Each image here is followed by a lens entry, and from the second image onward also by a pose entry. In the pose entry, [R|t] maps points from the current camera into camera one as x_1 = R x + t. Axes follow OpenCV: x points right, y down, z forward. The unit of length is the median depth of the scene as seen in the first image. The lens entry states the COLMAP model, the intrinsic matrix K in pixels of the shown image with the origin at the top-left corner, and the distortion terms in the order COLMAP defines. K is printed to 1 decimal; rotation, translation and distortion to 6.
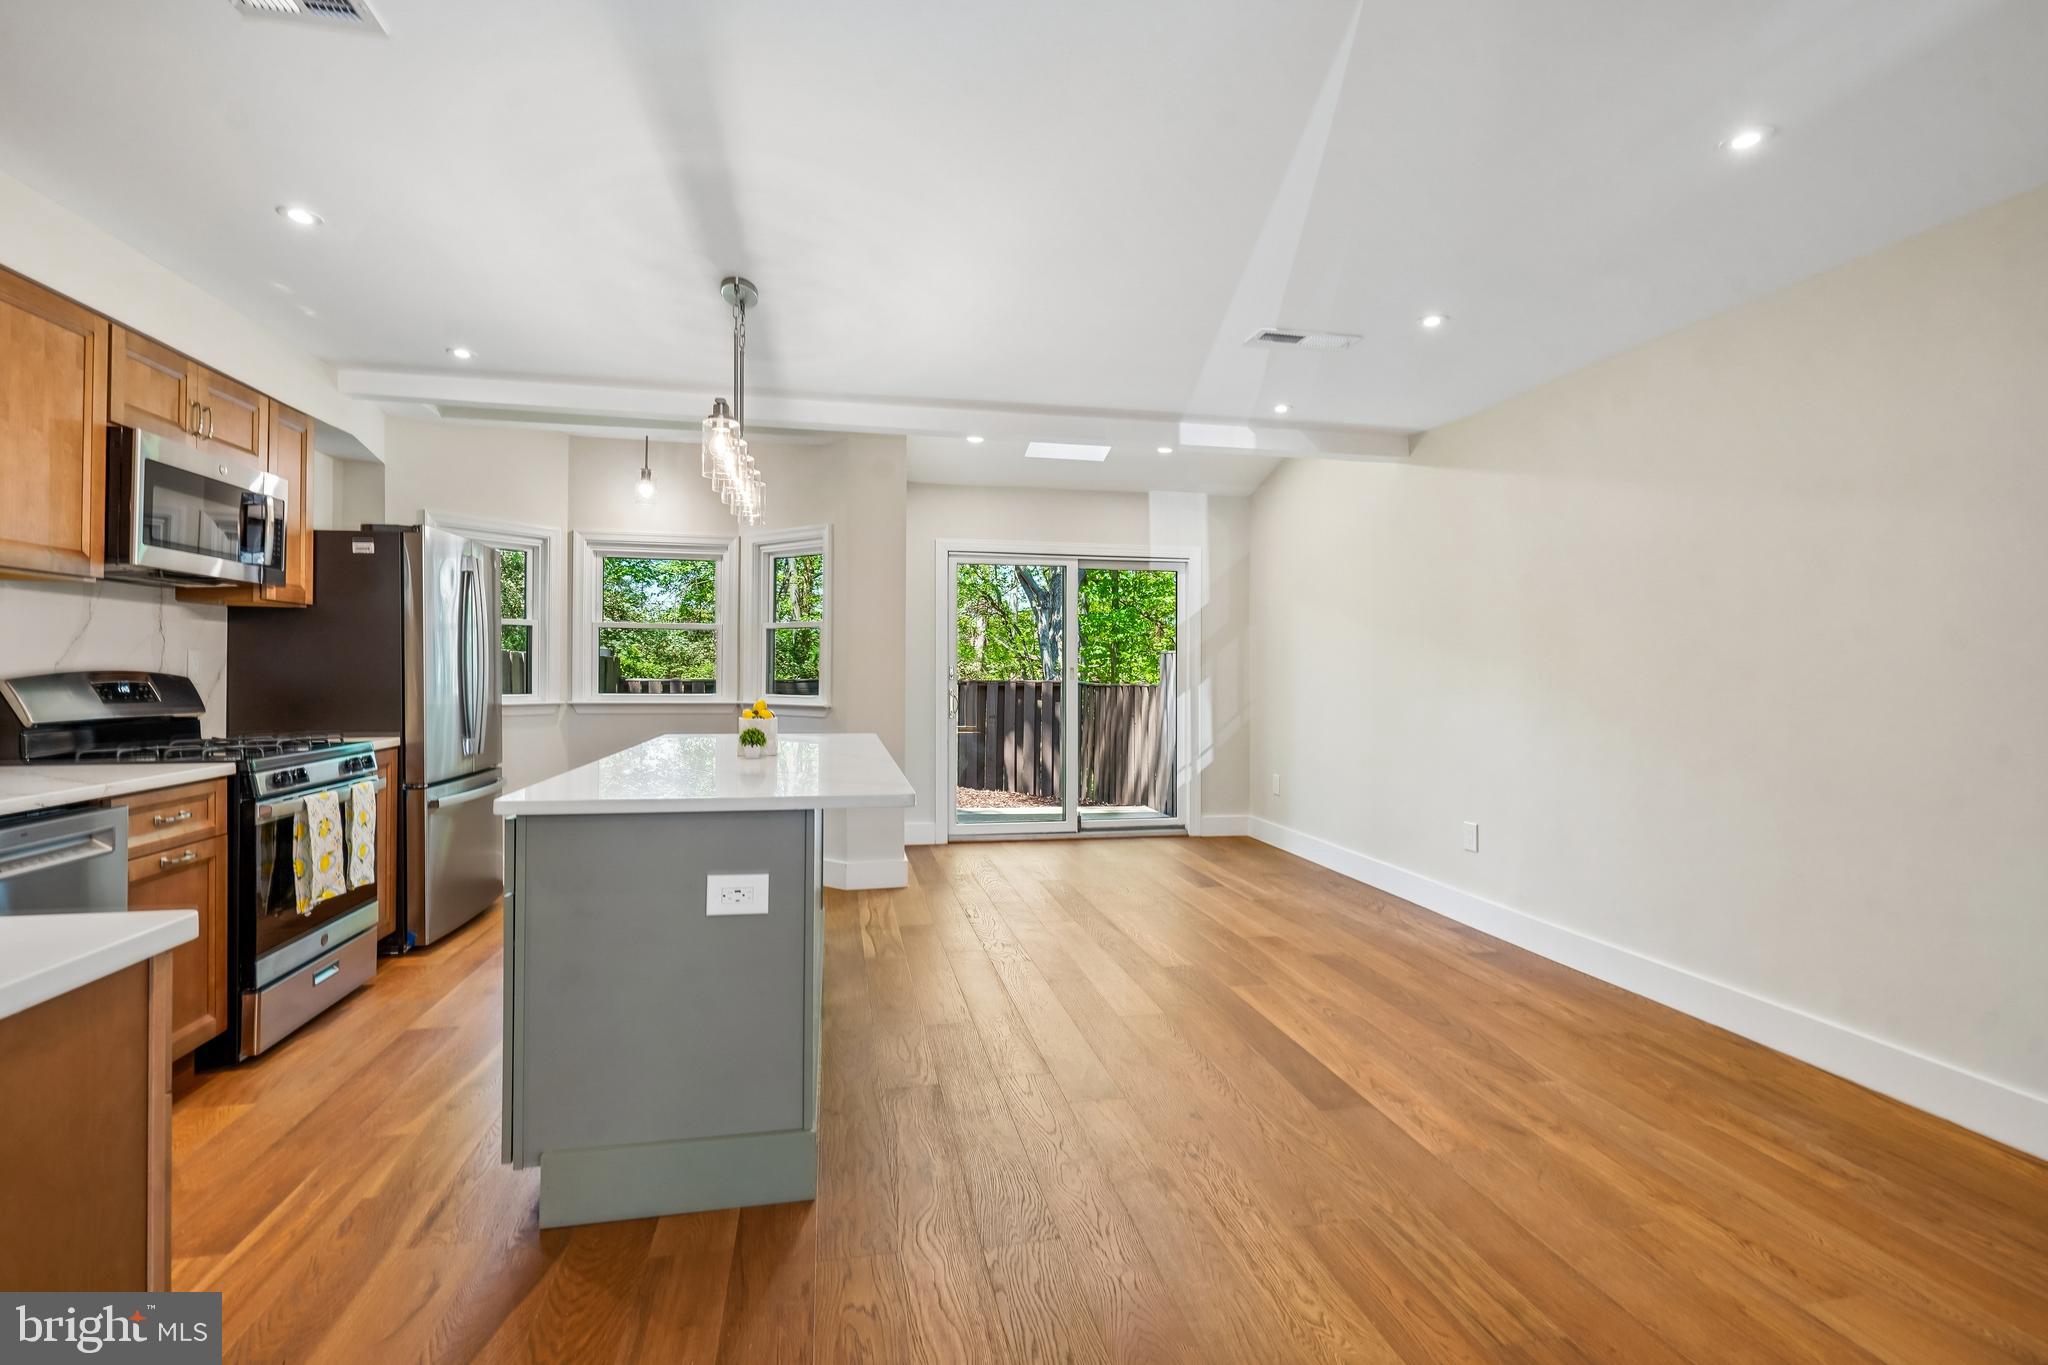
lens RADIAL K [[927.8, 0, 1021.0], [0, 927.8, 677.0], [0, 0, 1]] dist [0.008852, 0.000651]
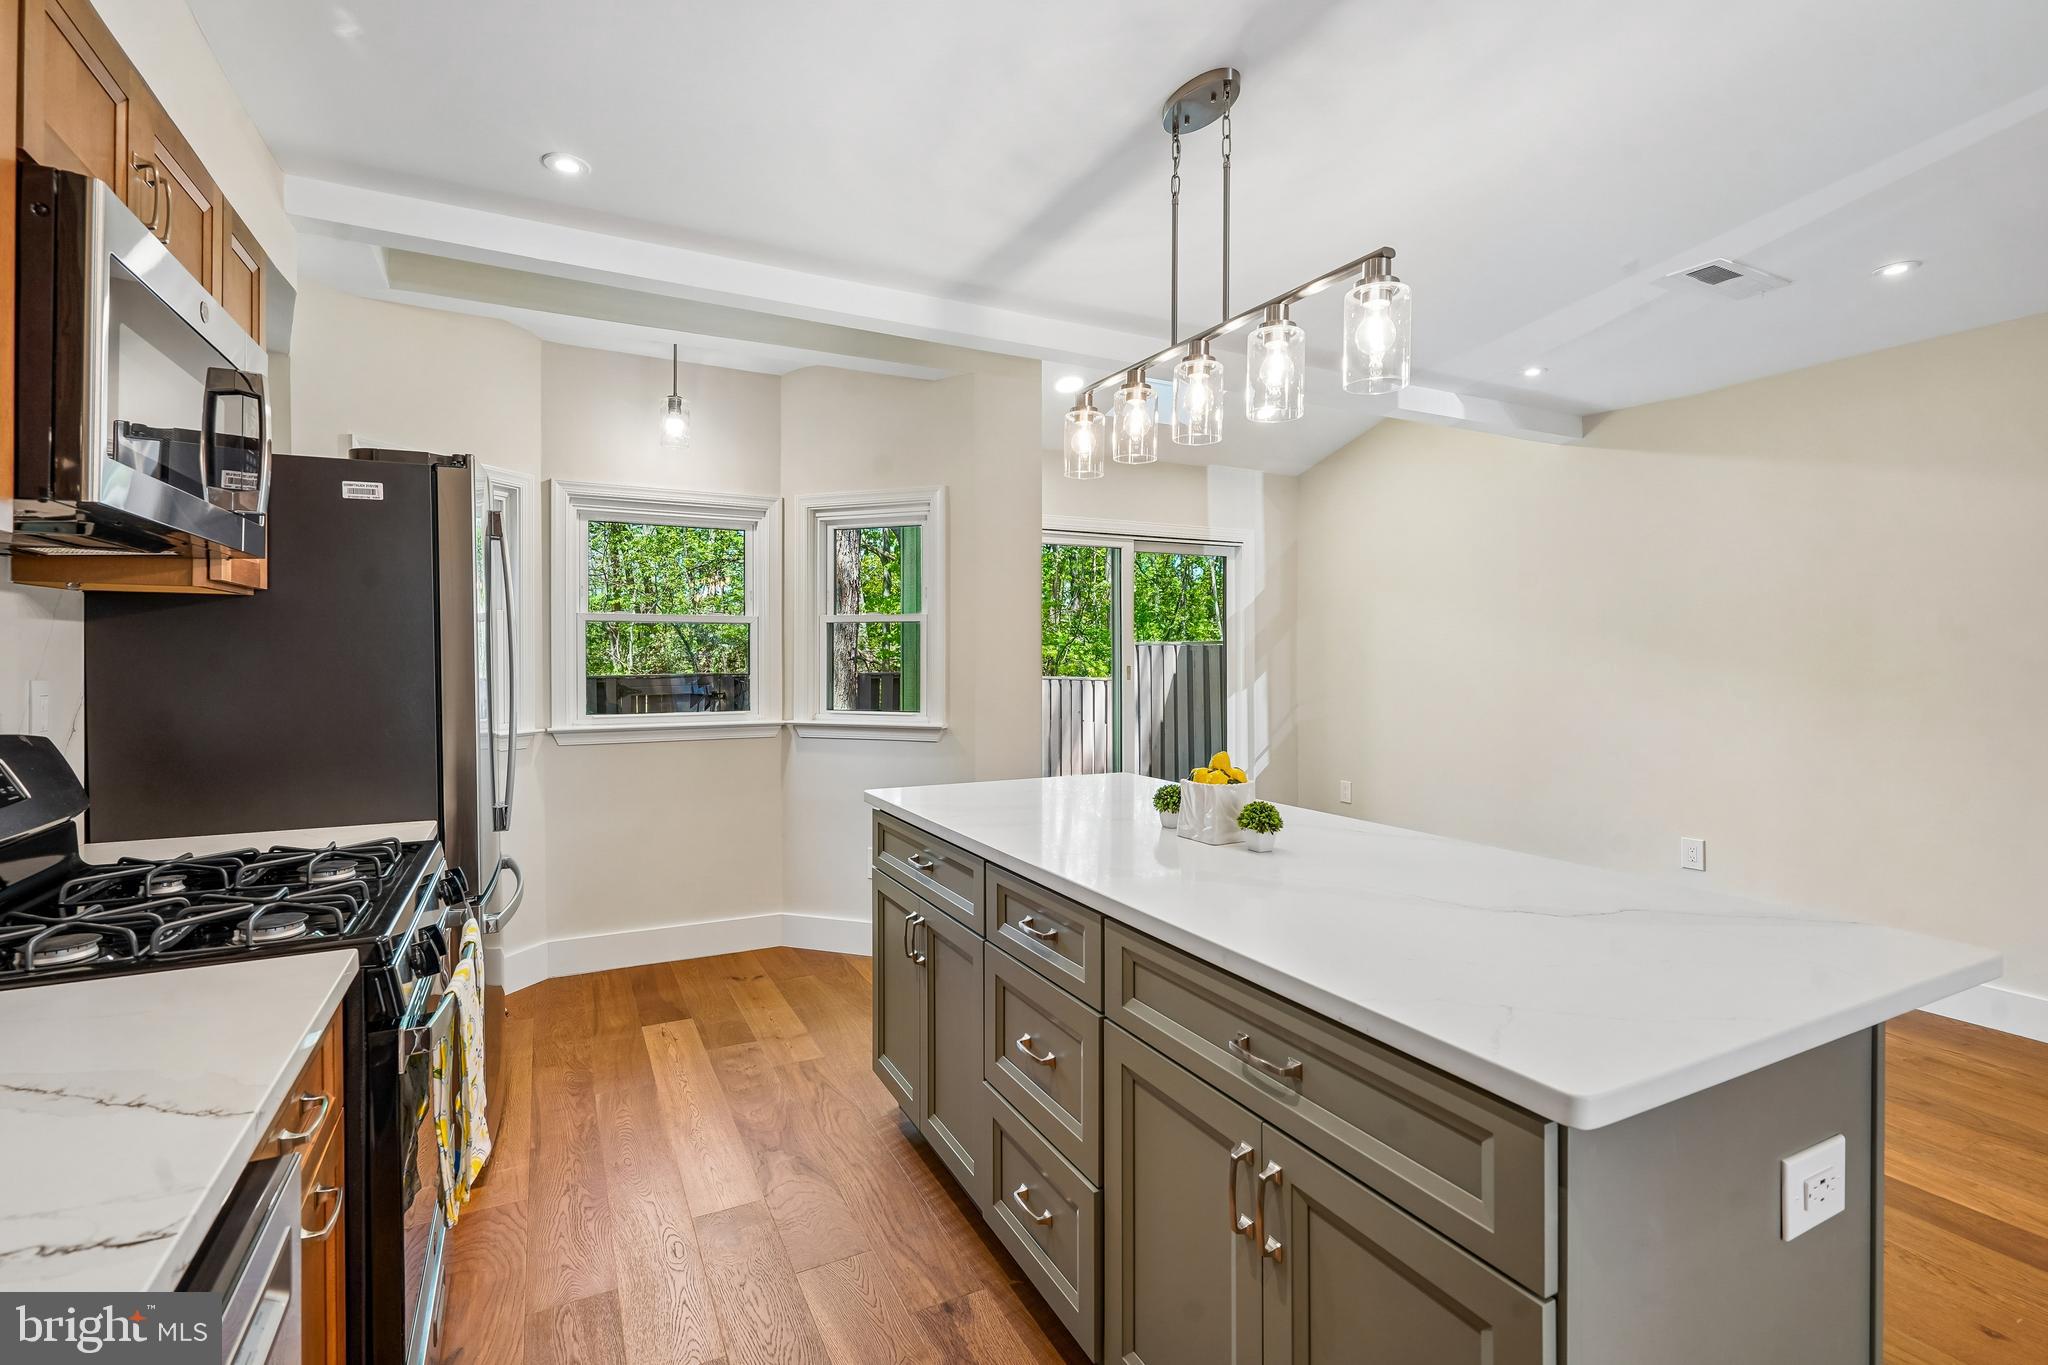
lens RADIAL K [[927.8, 0, 1024.6], [0, 927.8, 668.1], [0, 0, 1]] dist [0.008852, 0.000651]
pose [[0.961303, -0.011526, 0.275252, -0.348425], [0.008275, 0.999882, 0.012967, -0.025611], [-0.275369, -0.010188, 0.961285, 0.252100]]
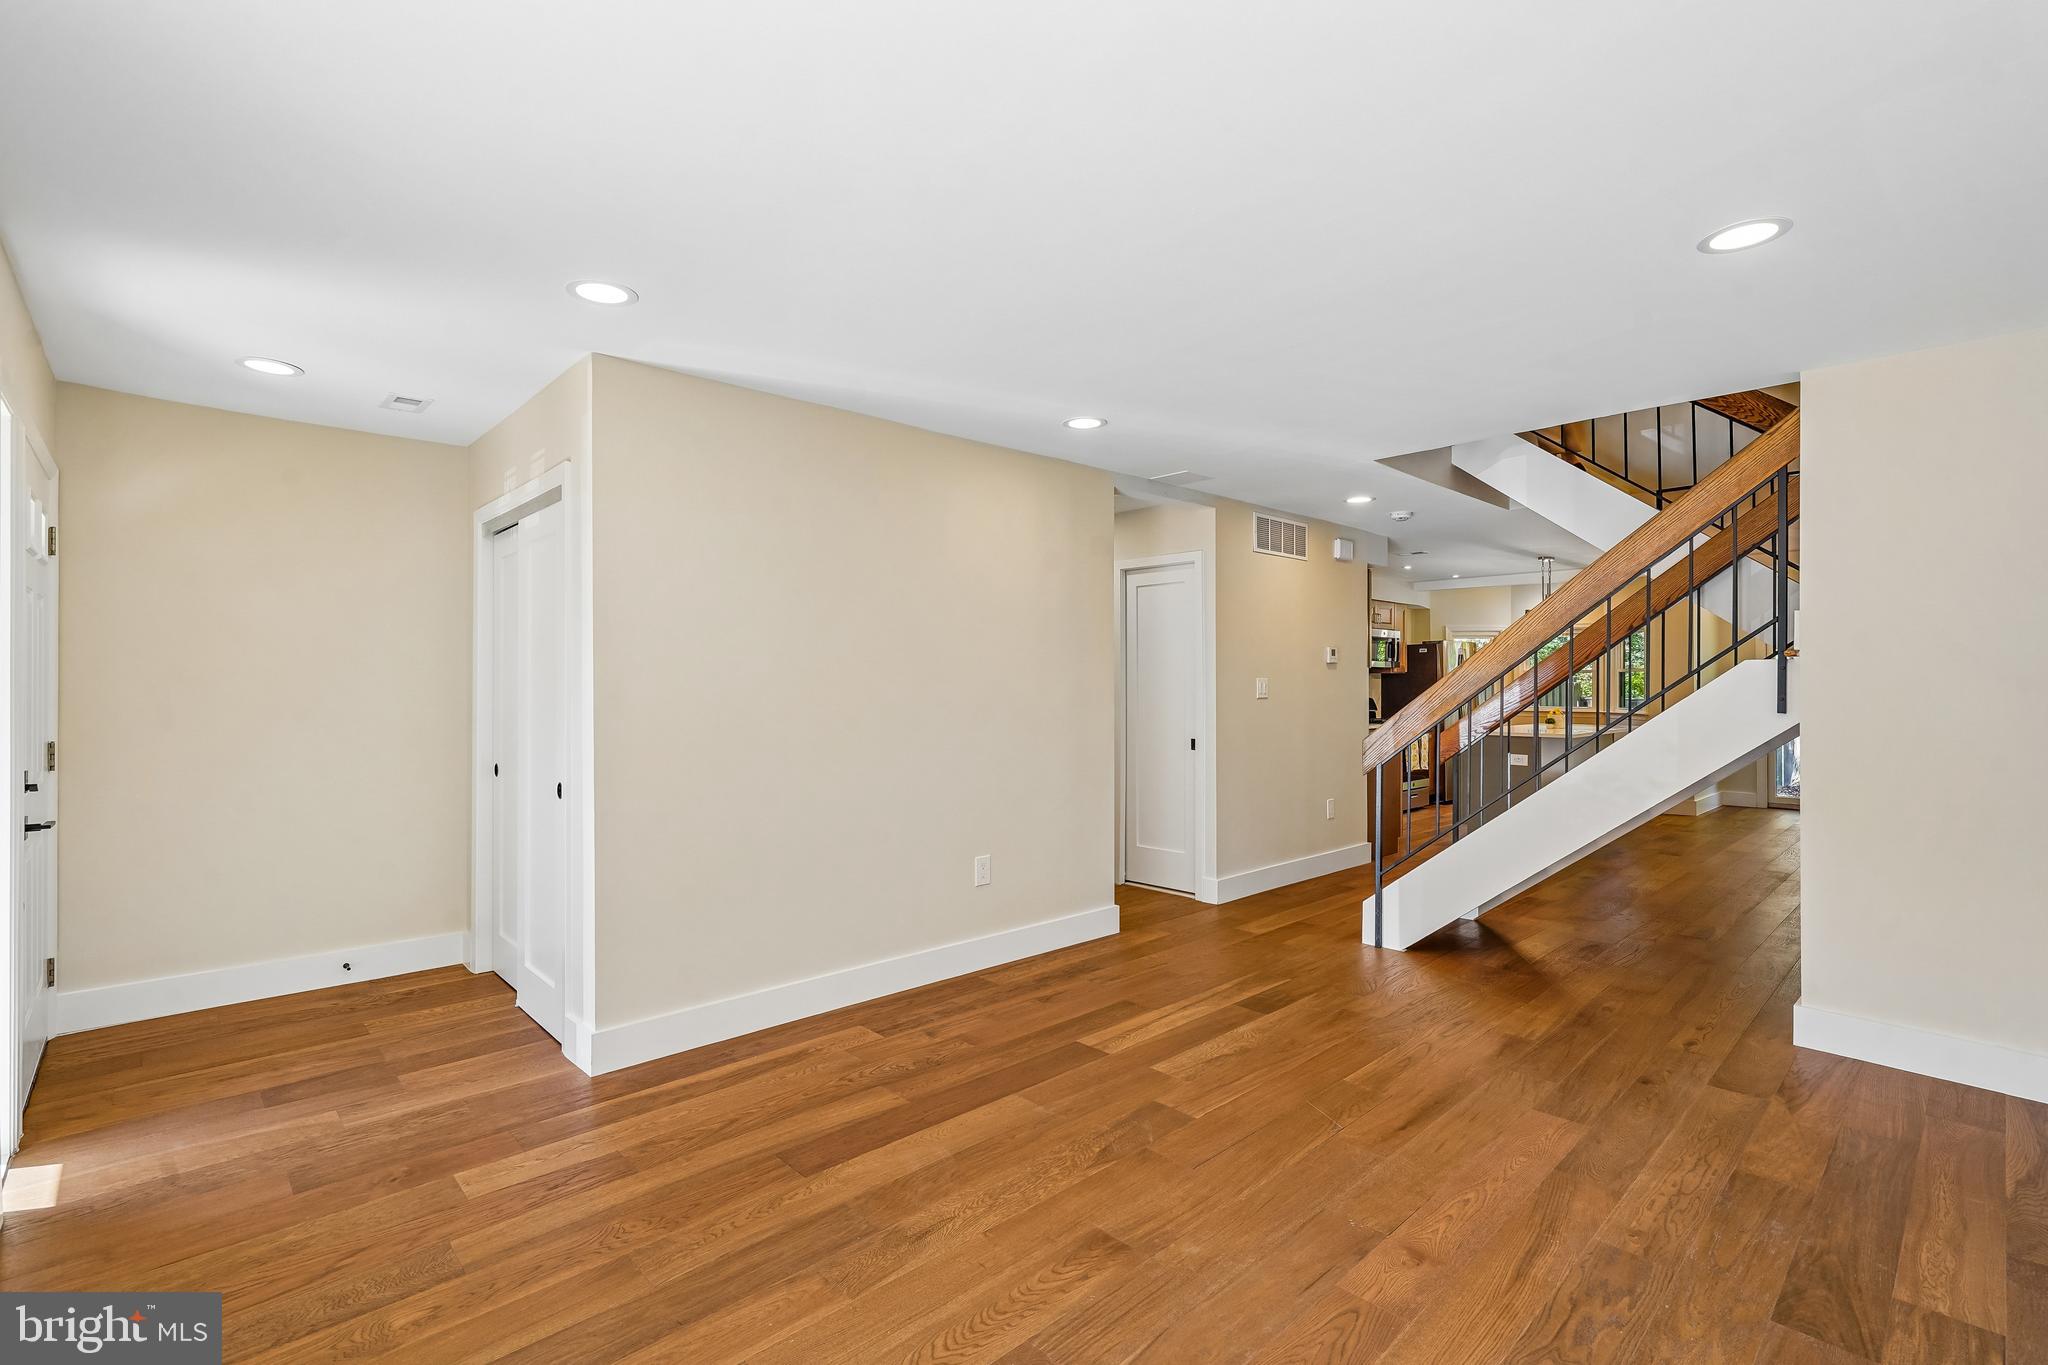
lens RADIAL K [[927.8, 0, 1023.9], [0, 927.8, 682.5], [0, 0, 1]] dist [0.008852, 0.000651]
pose [[0.526783, -0.012034, -0.849915, 0.703805], [0.010308, 0.999917, -0.007769, -0.027892], [0.849937, -0.004668, 0.526863, -1.014308]]
